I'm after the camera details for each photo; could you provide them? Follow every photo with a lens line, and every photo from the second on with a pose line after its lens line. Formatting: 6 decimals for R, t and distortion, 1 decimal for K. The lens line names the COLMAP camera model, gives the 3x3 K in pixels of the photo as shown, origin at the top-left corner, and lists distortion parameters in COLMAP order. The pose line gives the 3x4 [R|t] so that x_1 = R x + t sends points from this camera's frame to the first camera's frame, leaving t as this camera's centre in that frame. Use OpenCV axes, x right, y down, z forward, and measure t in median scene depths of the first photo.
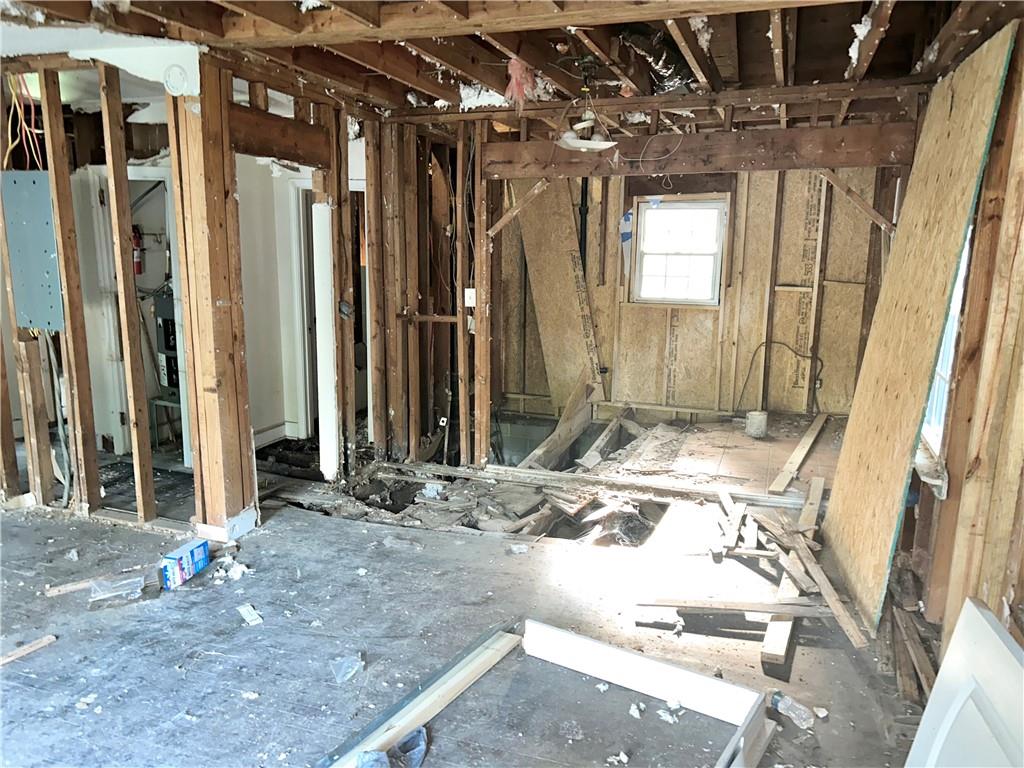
lens RADIAL K [[765.9, 0, 507.3], [0, 765.9, 383.5], [0, 0, 1]] dist [0.051321, -0.050916]
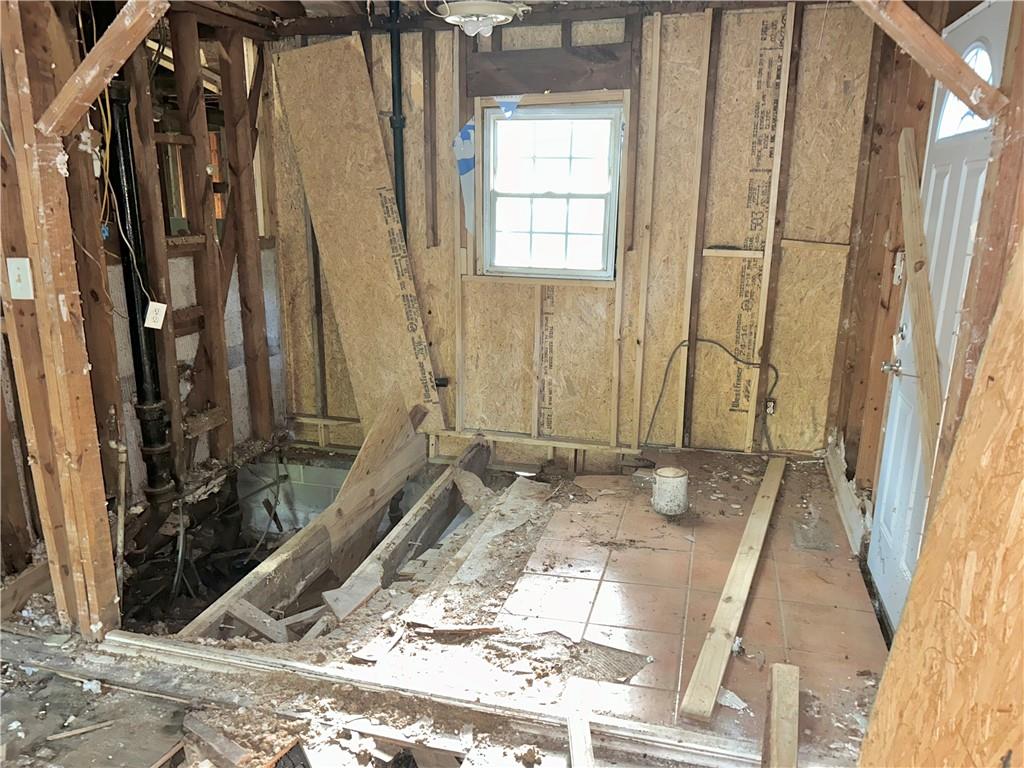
lens RADIAL K [[765.9, 0, 514.5], [0, 765.9, 386.7], [0, 0, 1]] dist [0.051321, -0.050916]
pose [[0.996350, -0.017947, 0.083456, 0.118101], [0.012954, 0.998115, 0.059989, -0.045140], [-0.084375, -0.058689, 0.994704, 0.324360]]
